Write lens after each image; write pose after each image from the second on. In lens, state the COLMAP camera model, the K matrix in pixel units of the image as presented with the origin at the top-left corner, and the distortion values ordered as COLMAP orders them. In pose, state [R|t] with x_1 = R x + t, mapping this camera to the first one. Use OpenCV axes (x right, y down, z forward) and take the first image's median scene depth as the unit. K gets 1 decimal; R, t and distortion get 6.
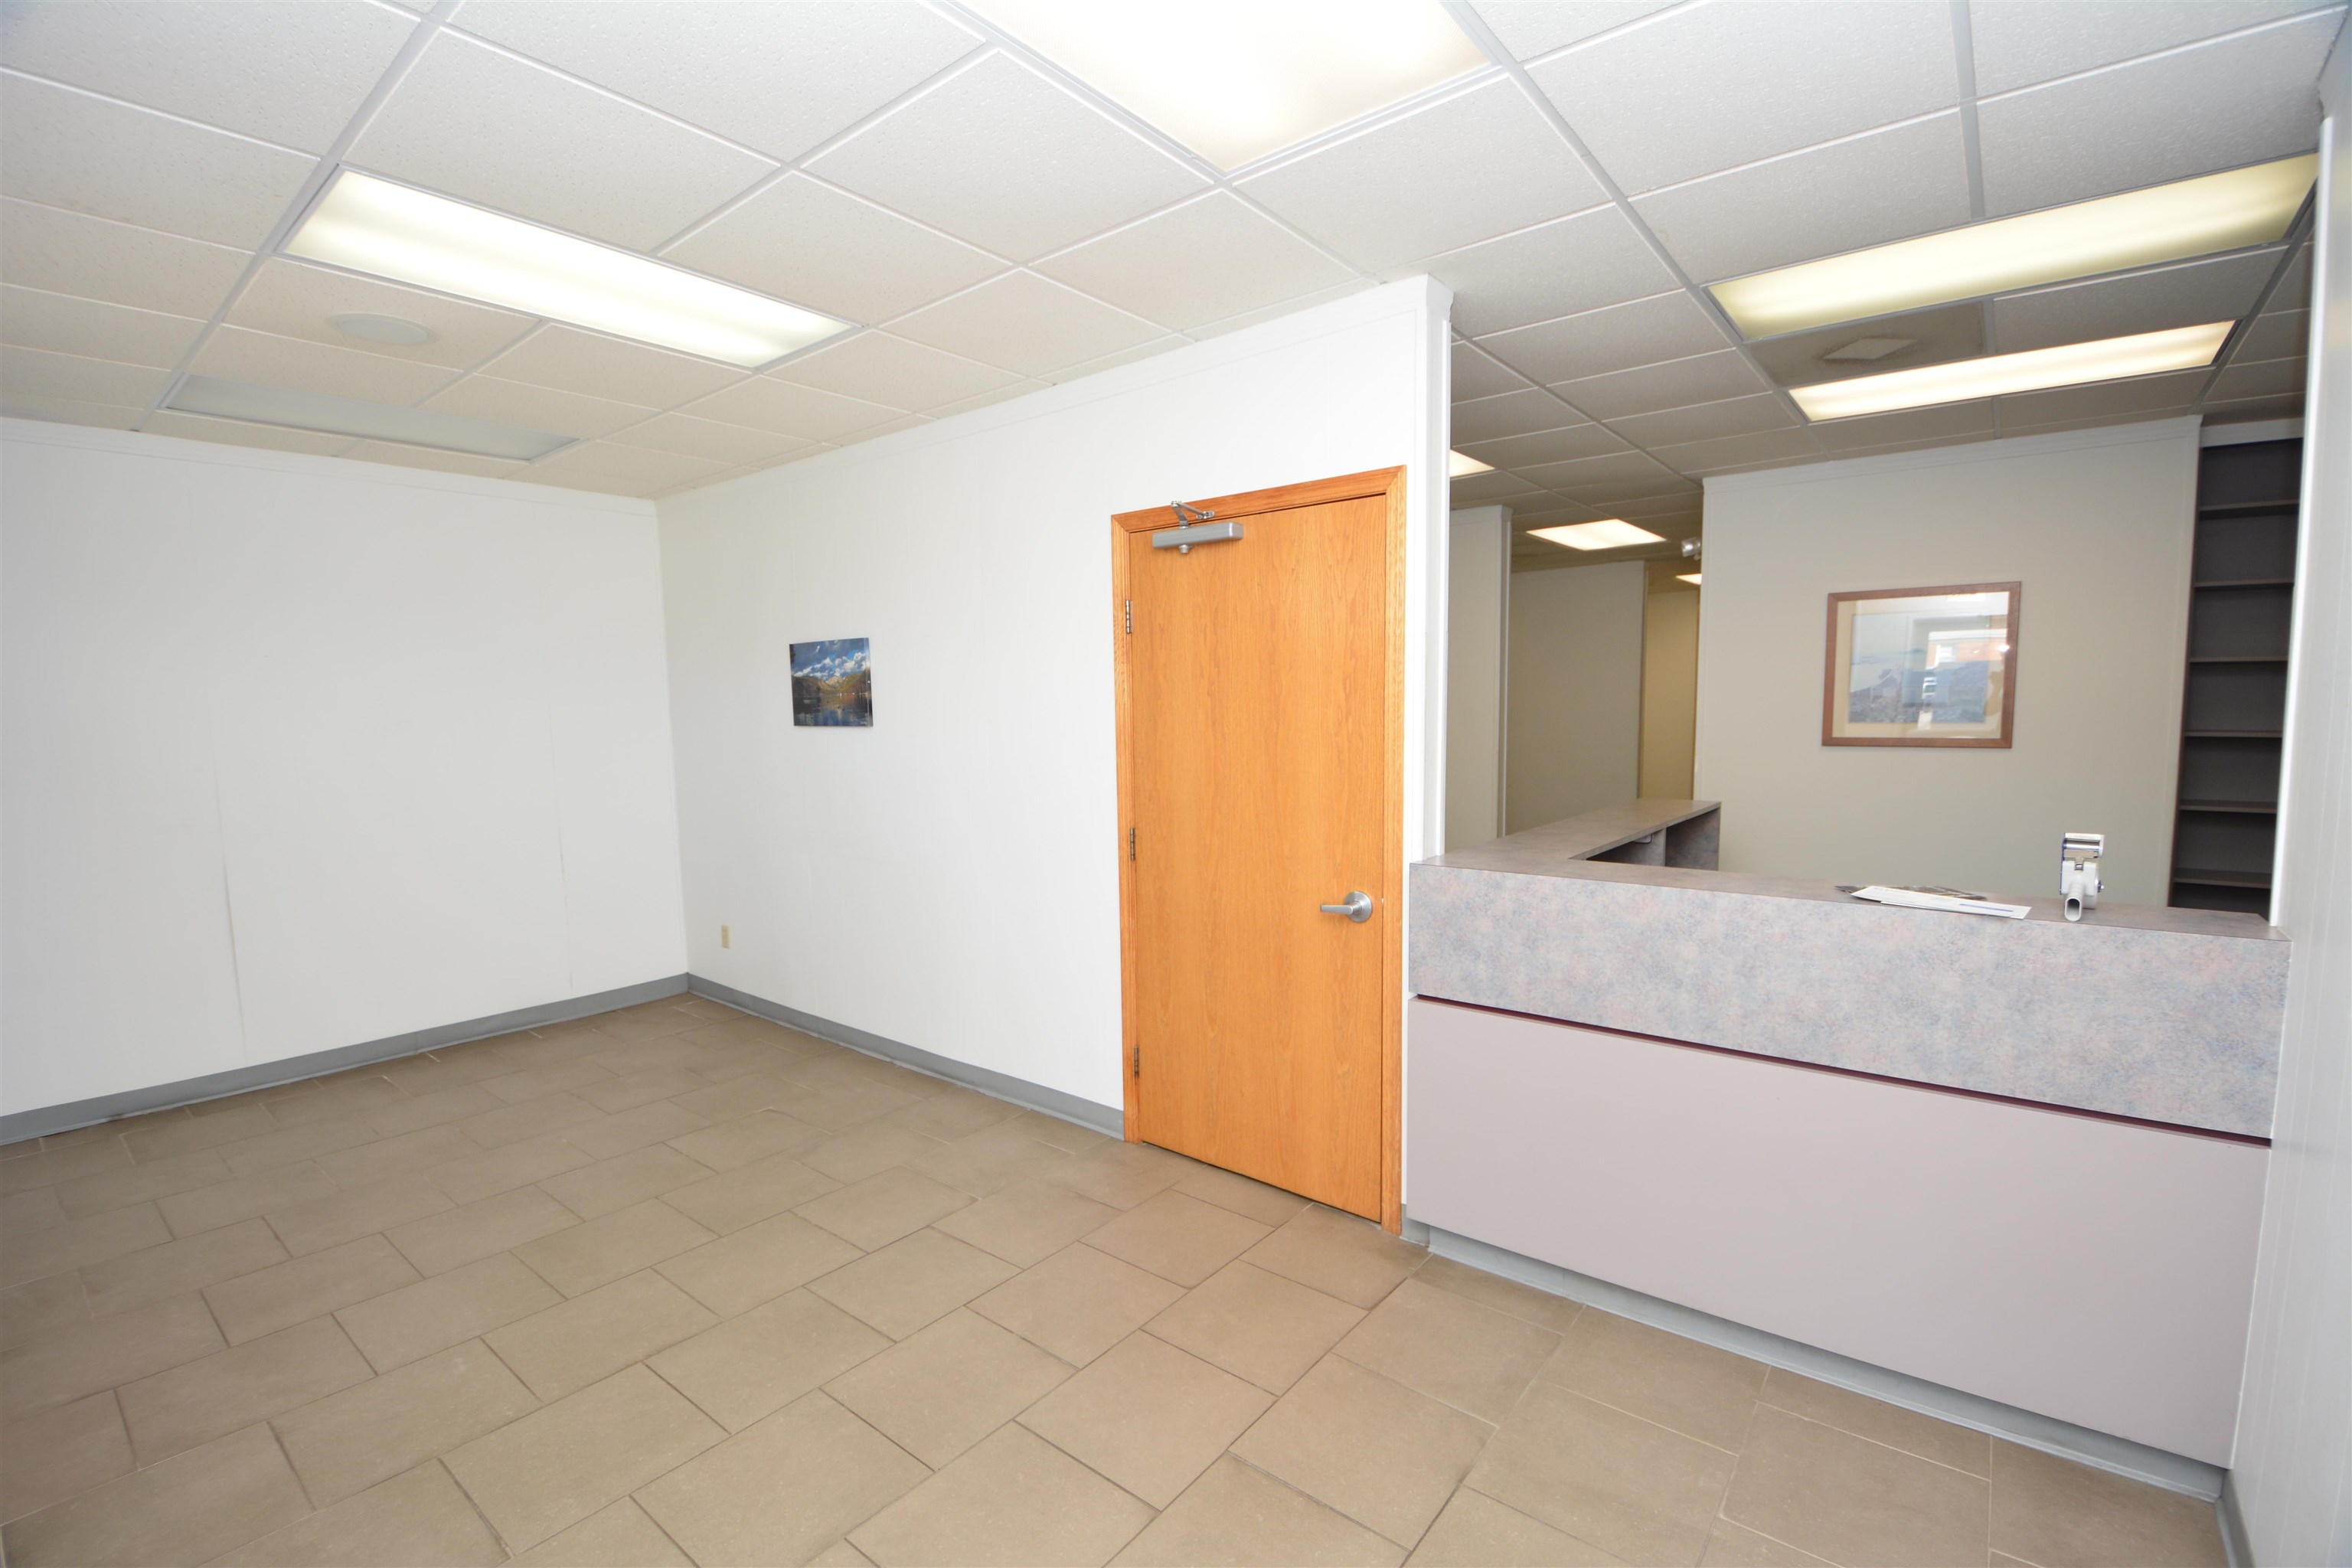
lens RADIAL K [[1043.4, 0, 1176.0], [0, 1043.4, 784.0], [0, 0, 1]] dist [0.021211, -0.024085]
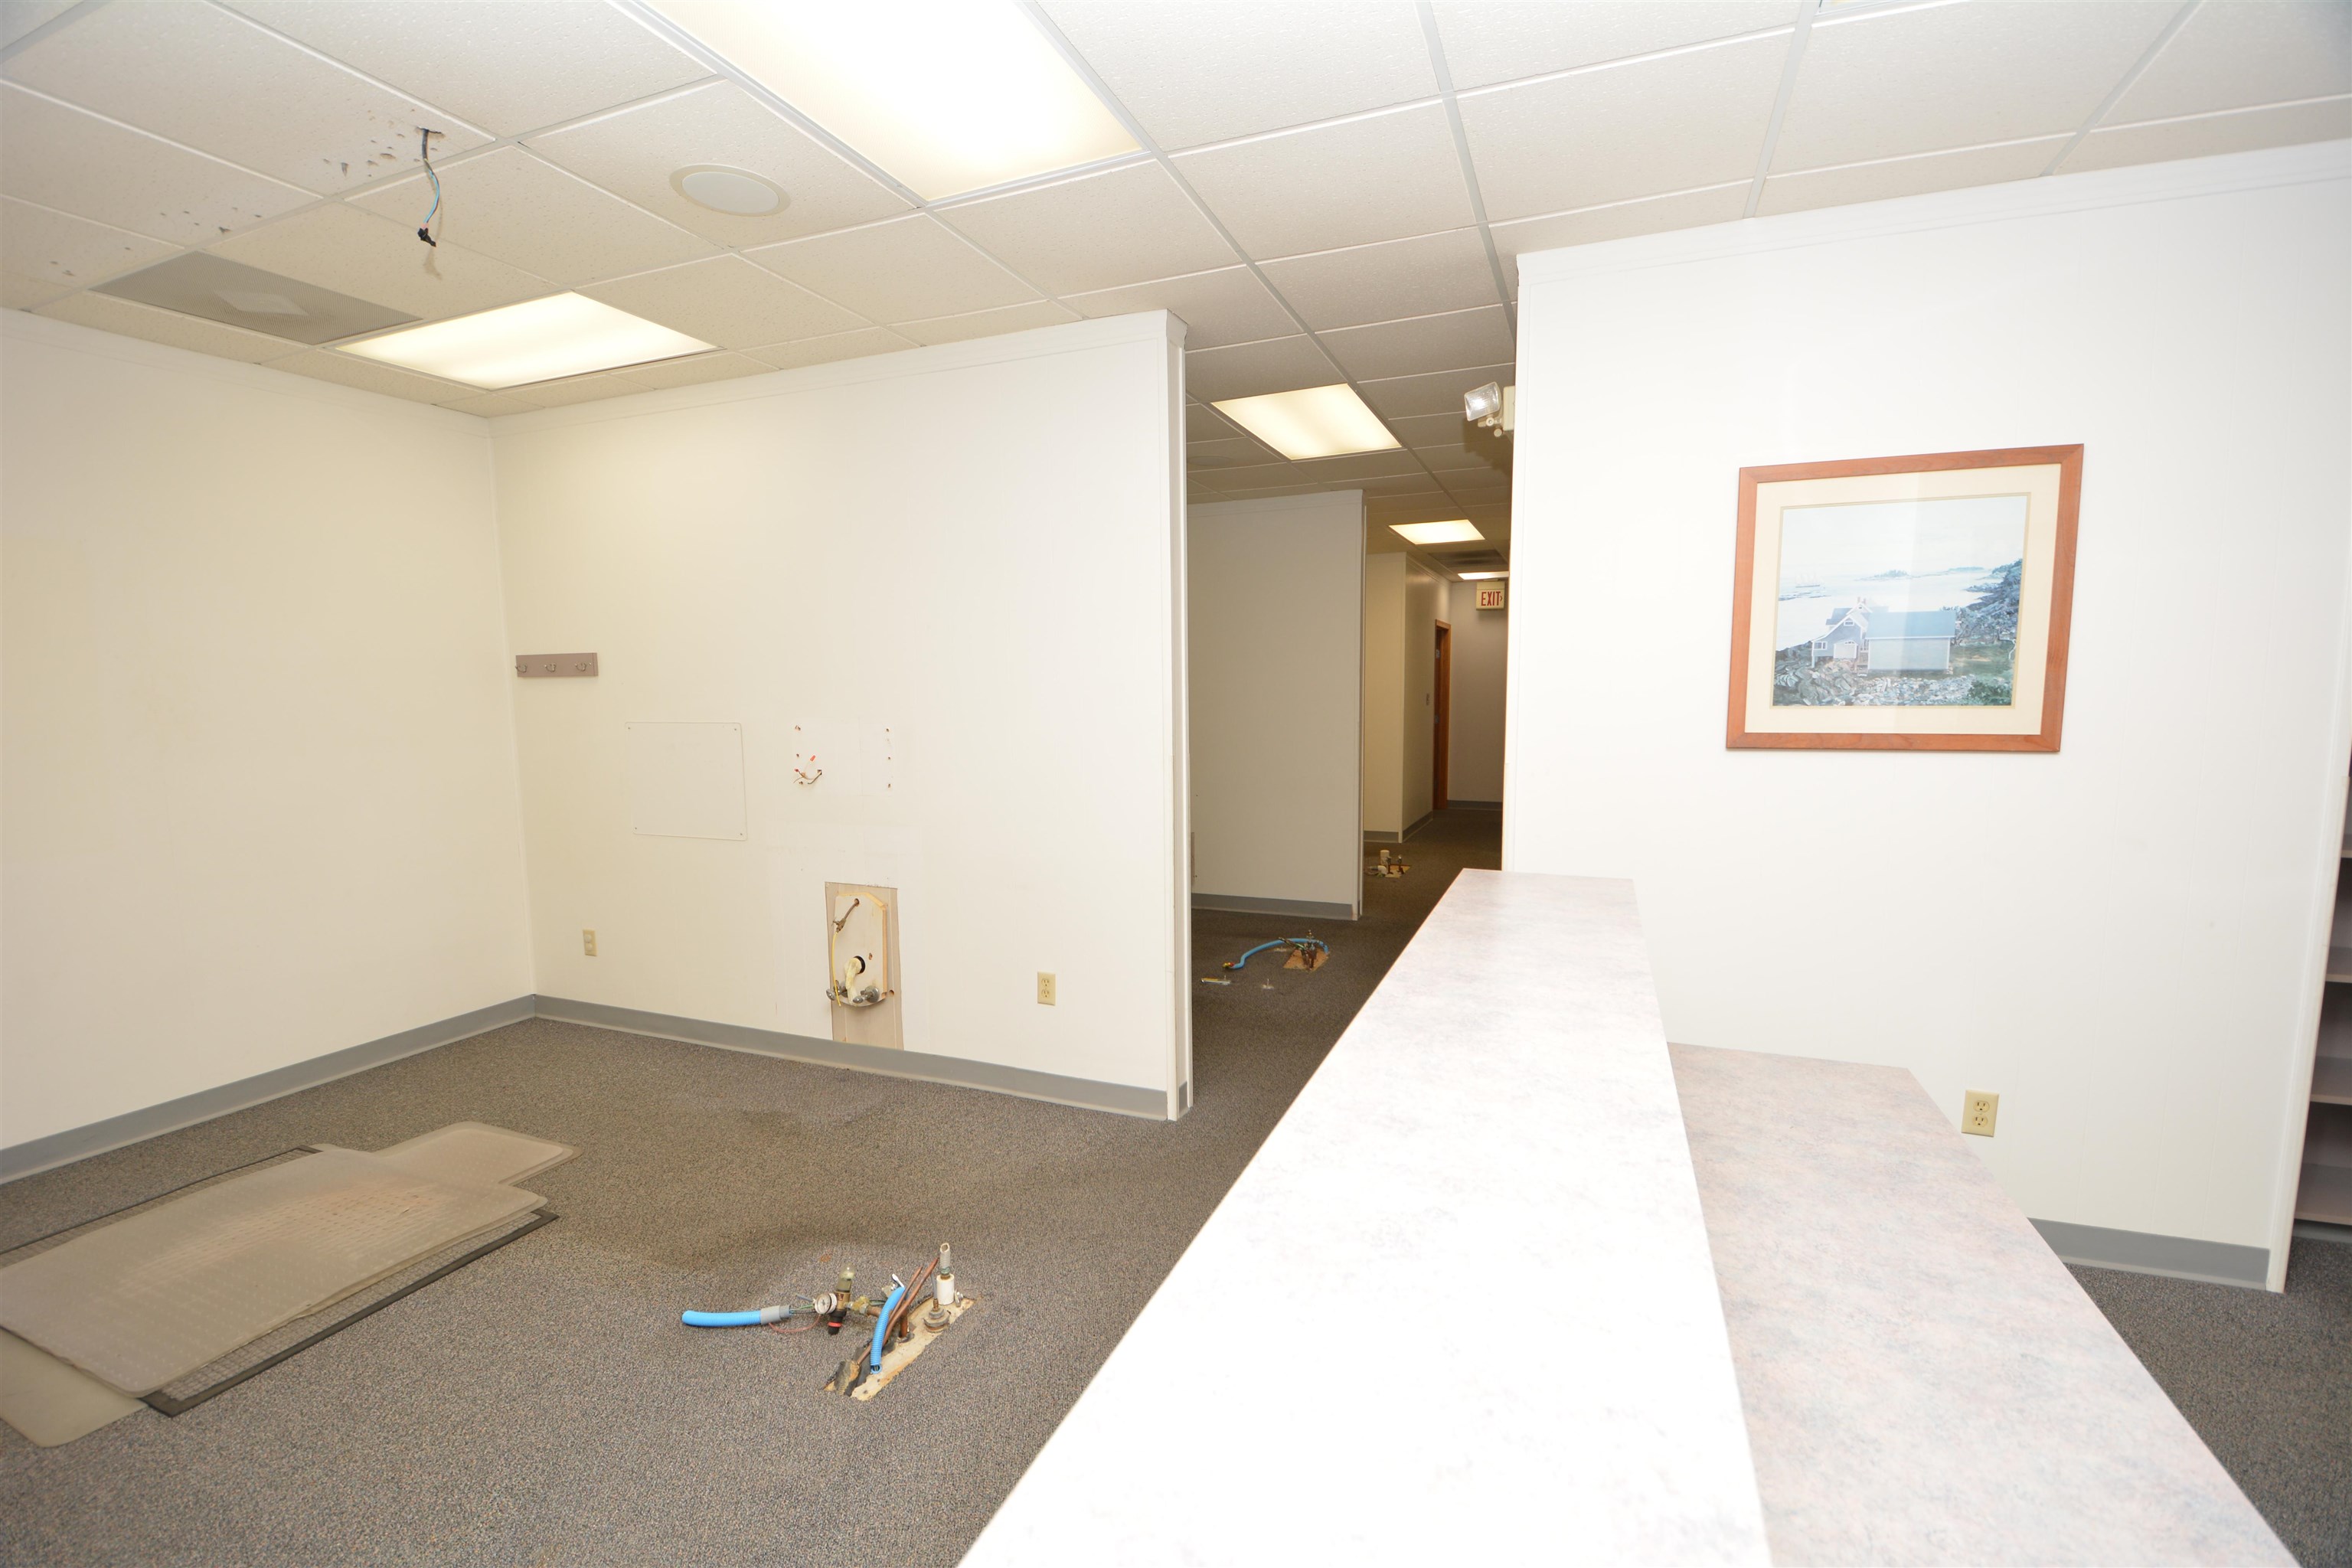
lens RADIAL K [[1043.4, 0, 1176.0], [0, 1043.4, 784.0], [0, 0, 1]] dist [0.021211, -0.024085]
pose [[0.957444, -0.023706, 0.287645, 0.183637], [0.019726, 0.999665, 0.016727, -0.033257], [-0.287945, -0.010341, 0.957591, 0.565227]]
